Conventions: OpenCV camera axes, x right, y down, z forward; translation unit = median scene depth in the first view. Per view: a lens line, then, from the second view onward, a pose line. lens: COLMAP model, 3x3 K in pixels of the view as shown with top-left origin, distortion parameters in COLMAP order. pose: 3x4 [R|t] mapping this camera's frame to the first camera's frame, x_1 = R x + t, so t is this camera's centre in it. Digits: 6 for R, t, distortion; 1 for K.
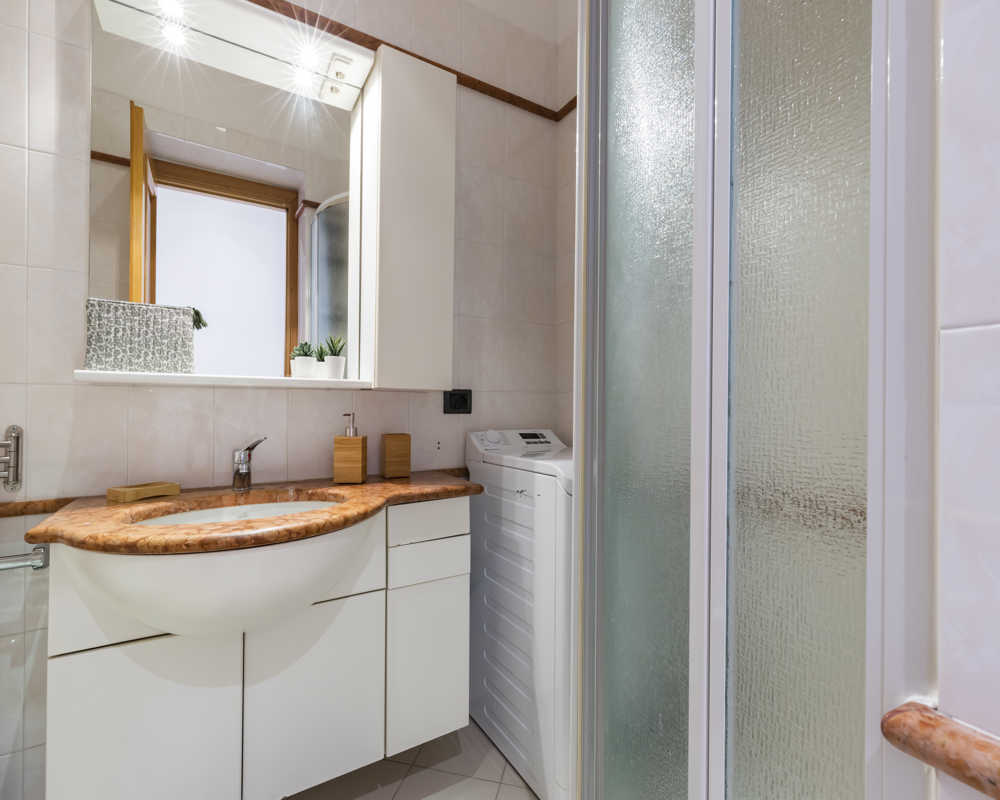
lens RADIAL K [[472.3, 0, 497.5], [0, 472.3, 401.7], [0, 0, 1]] dist [0.004042, -0.000205]
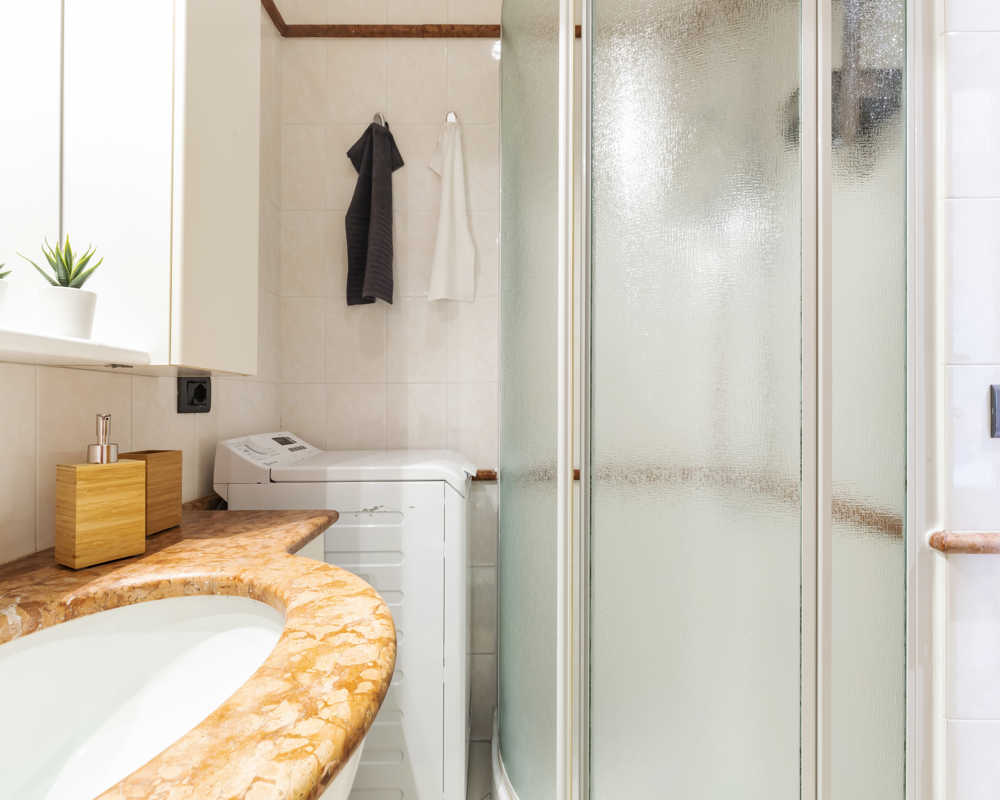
lens RADIAL K [[487.5, 0, 500.2], [0, 487.5, 400.9], [0, 0, 1]] dist [0.000802, -0.000256]
pose [[0.512228, -0.001540, 0.858848, -0.551342], [-0.001596, 0.999995, 0.002744, 0.009501], [-0.858848, -0.002776, 0.512223, 0.422969]]
